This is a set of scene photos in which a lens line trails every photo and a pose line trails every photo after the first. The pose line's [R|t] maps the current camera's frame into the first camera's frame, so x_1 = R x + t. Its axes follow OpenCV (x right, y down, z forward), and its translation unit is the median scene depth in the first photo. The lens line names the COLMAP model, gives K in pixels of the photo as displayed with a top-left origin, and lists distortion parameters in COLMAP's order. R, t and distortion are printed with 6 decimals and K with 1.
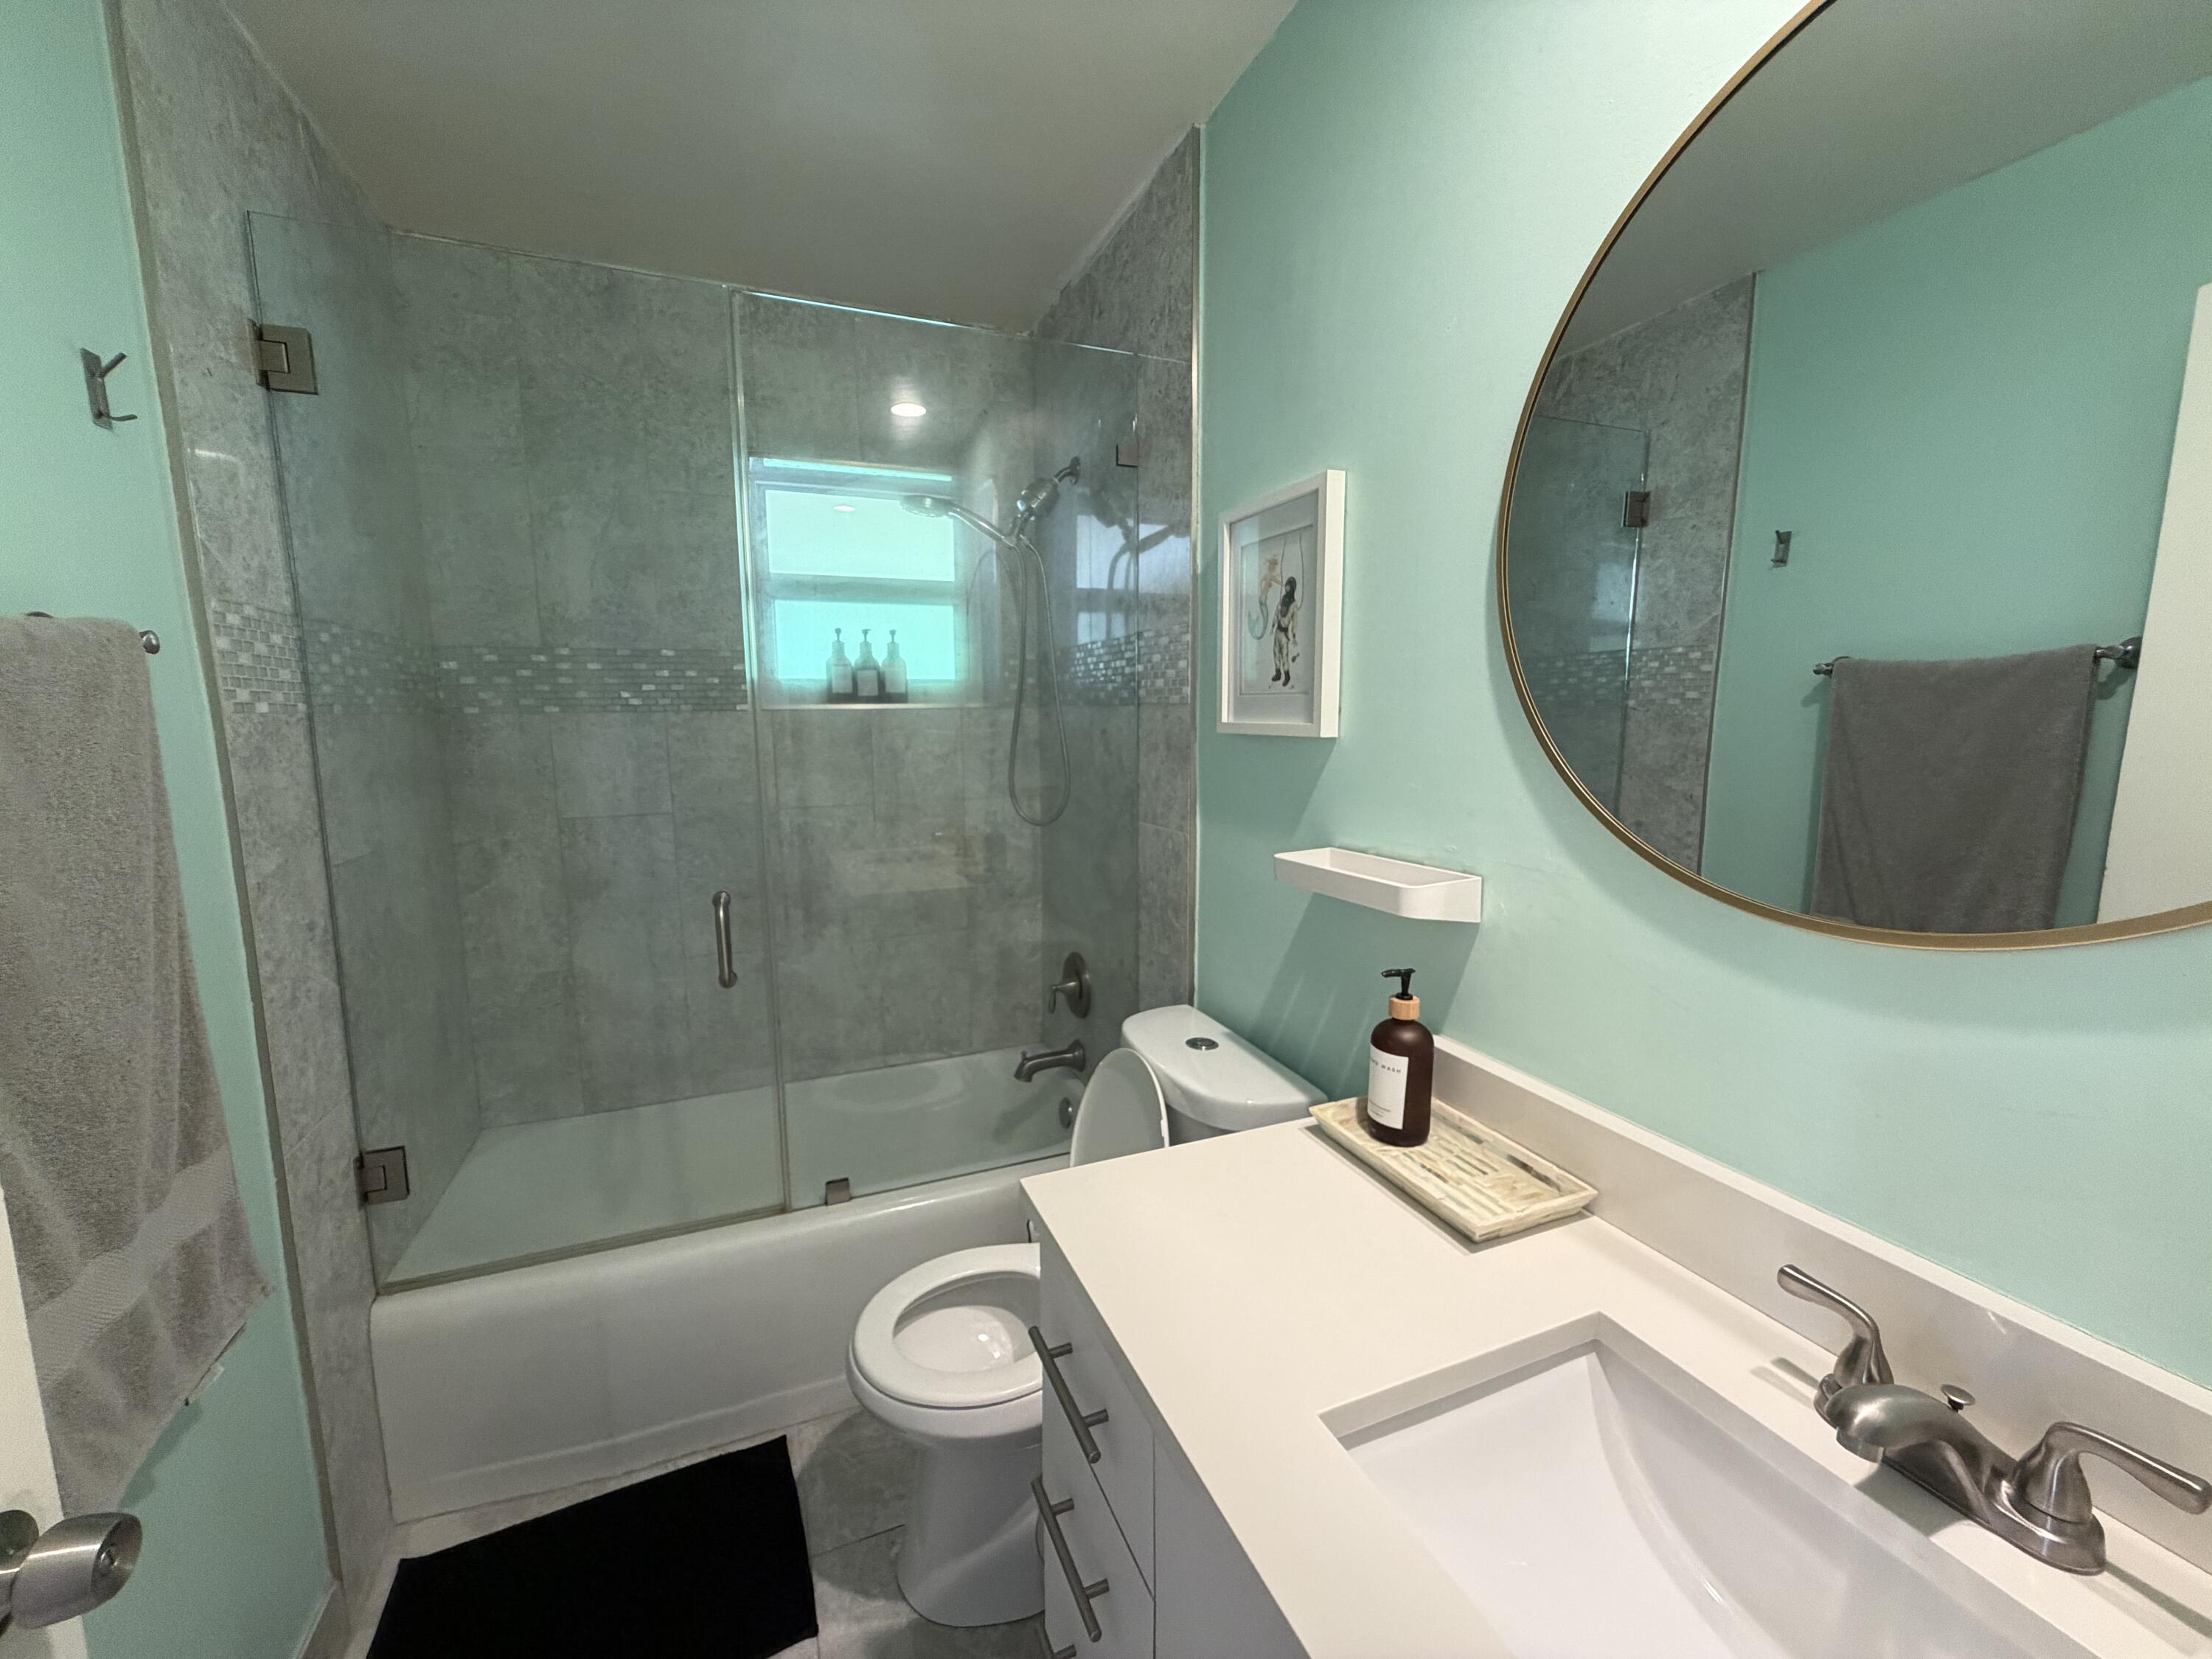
lens RADIAL K [[879.2, 0, 1101.8], [0, 879.2, 827.5], [0, 0, 1]] dist [-0.000843, 0.000669]
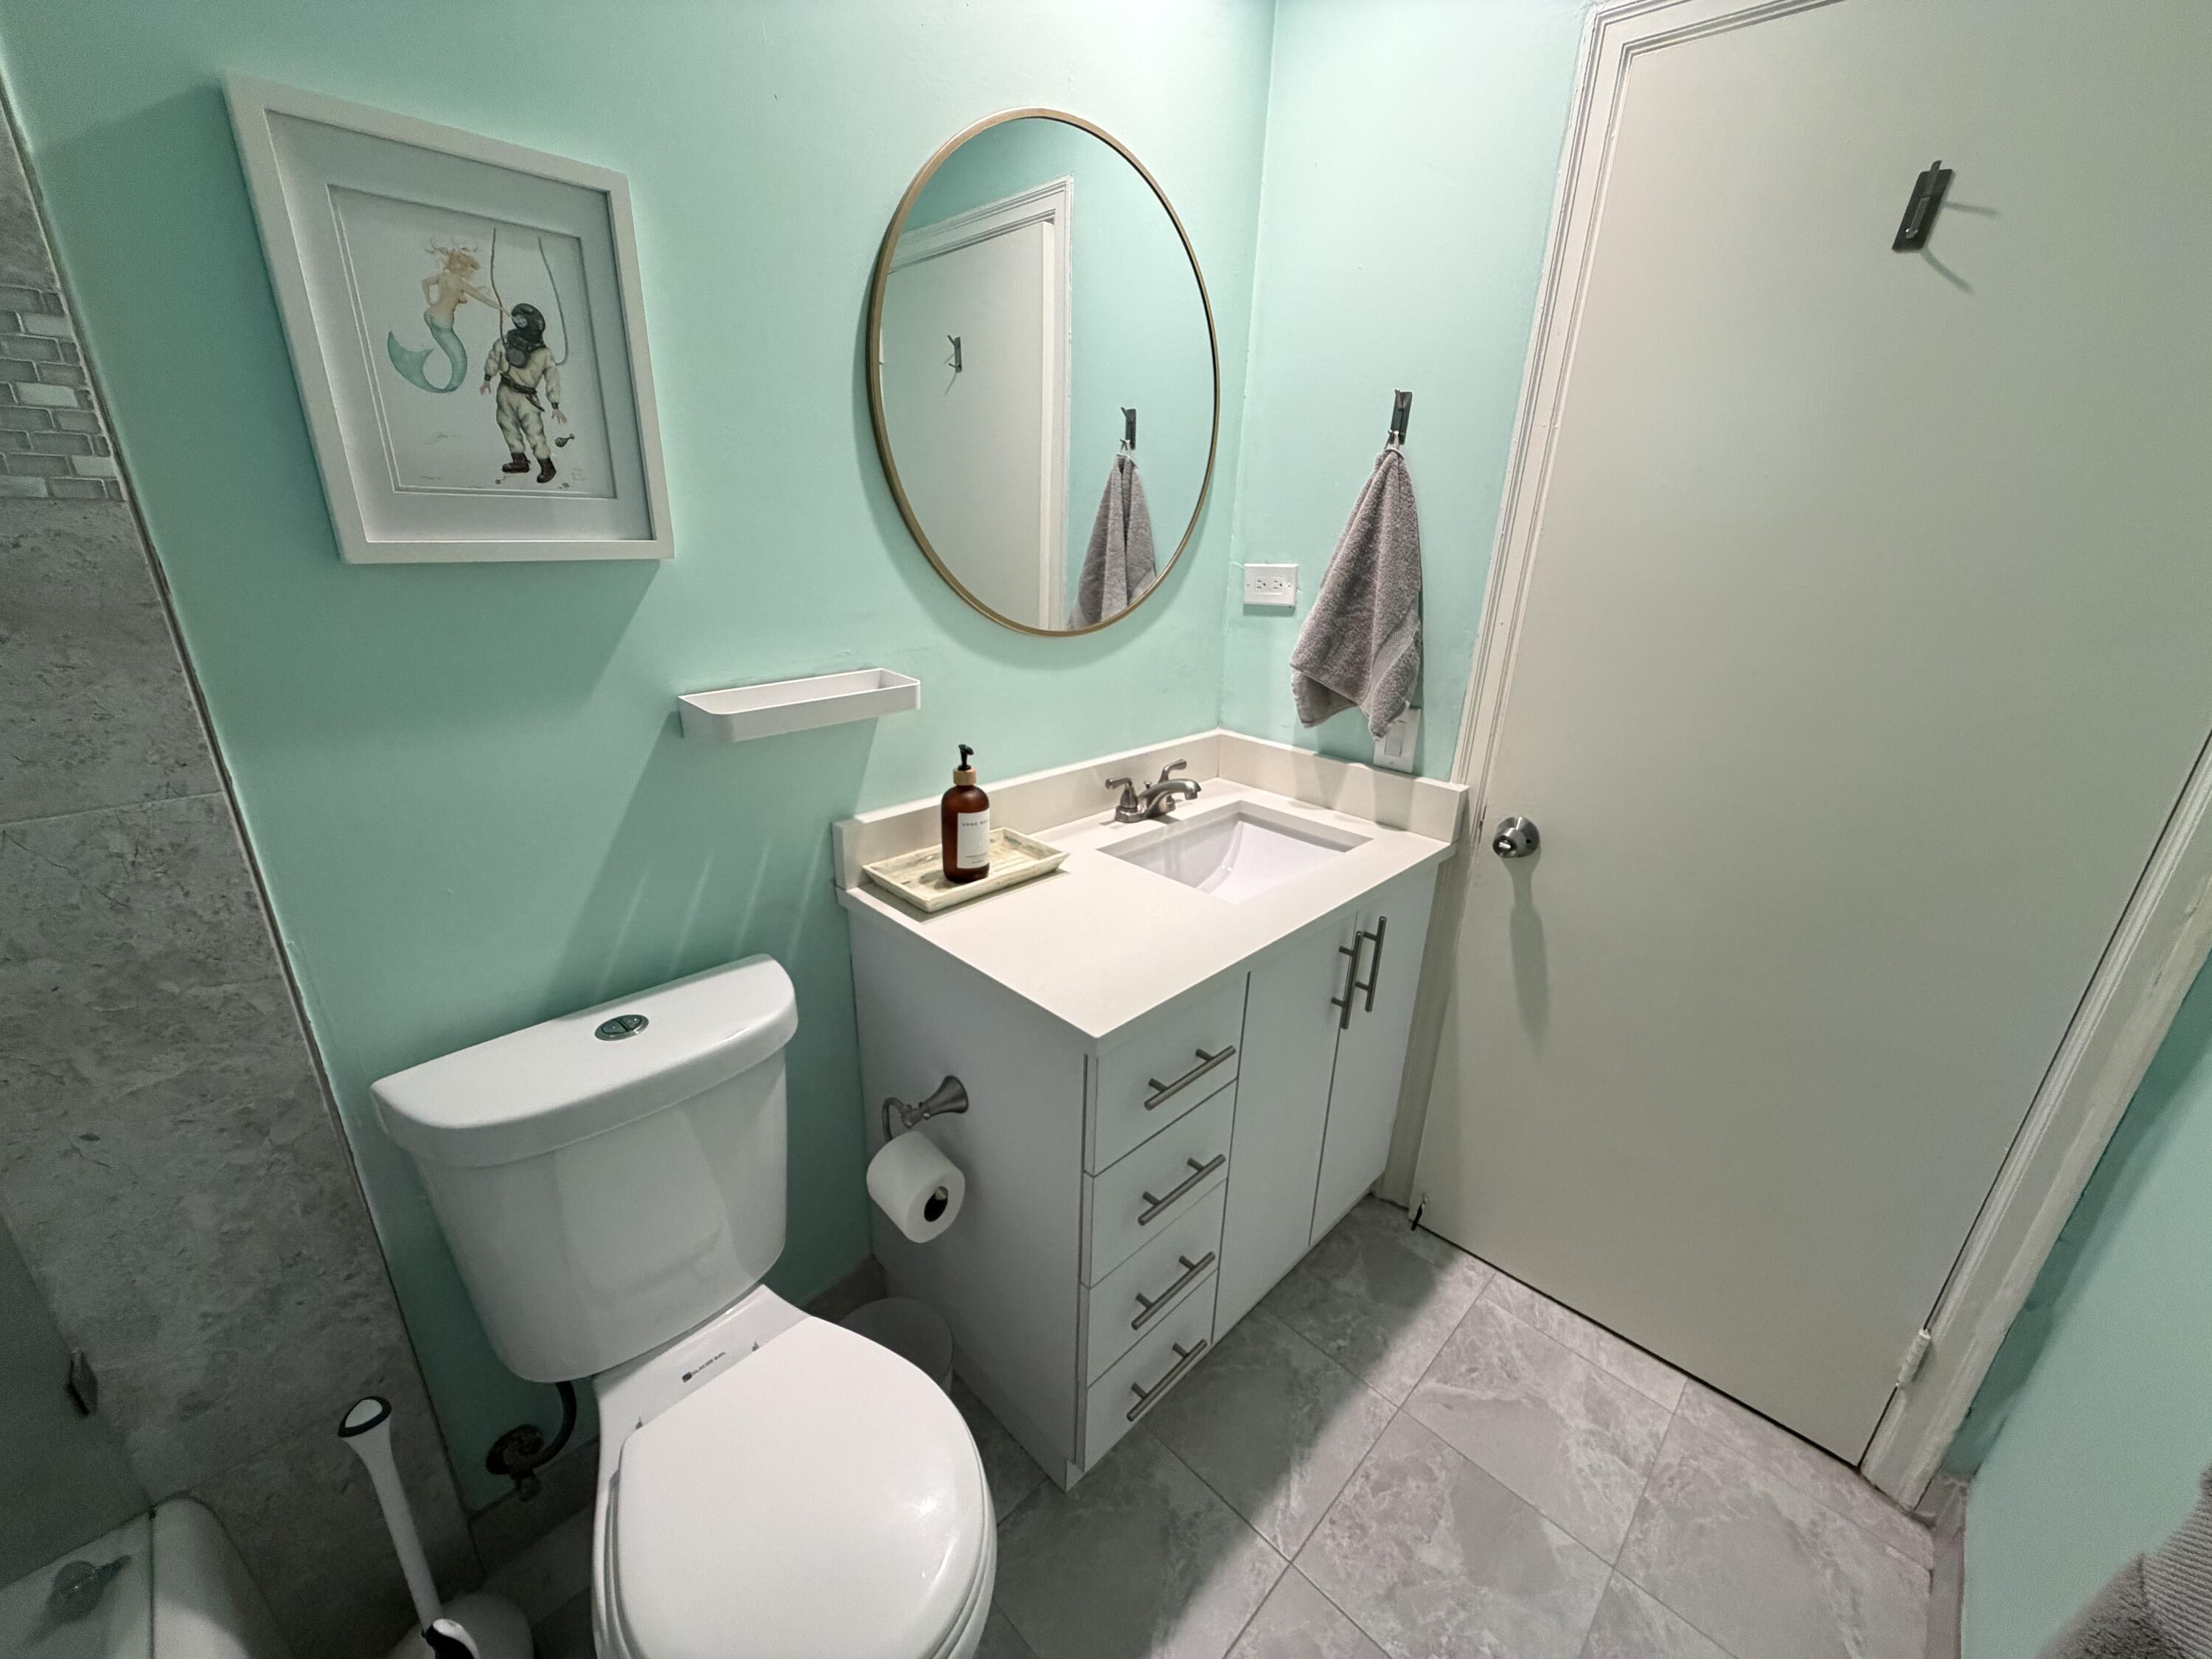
lens RADIAL K [[879.2, 0, 1101.7], [0, 879.2, 824.2], [0, 0, 1]] dist [-0.000843, 0.000669]
pose [[-0.387524, -0.331743, 0.860100, -0.614751], [0.088534, 0.915300, 0.392923, -0.149600], [-0.917598, 0.228415, -0.325330, 0.893912]]
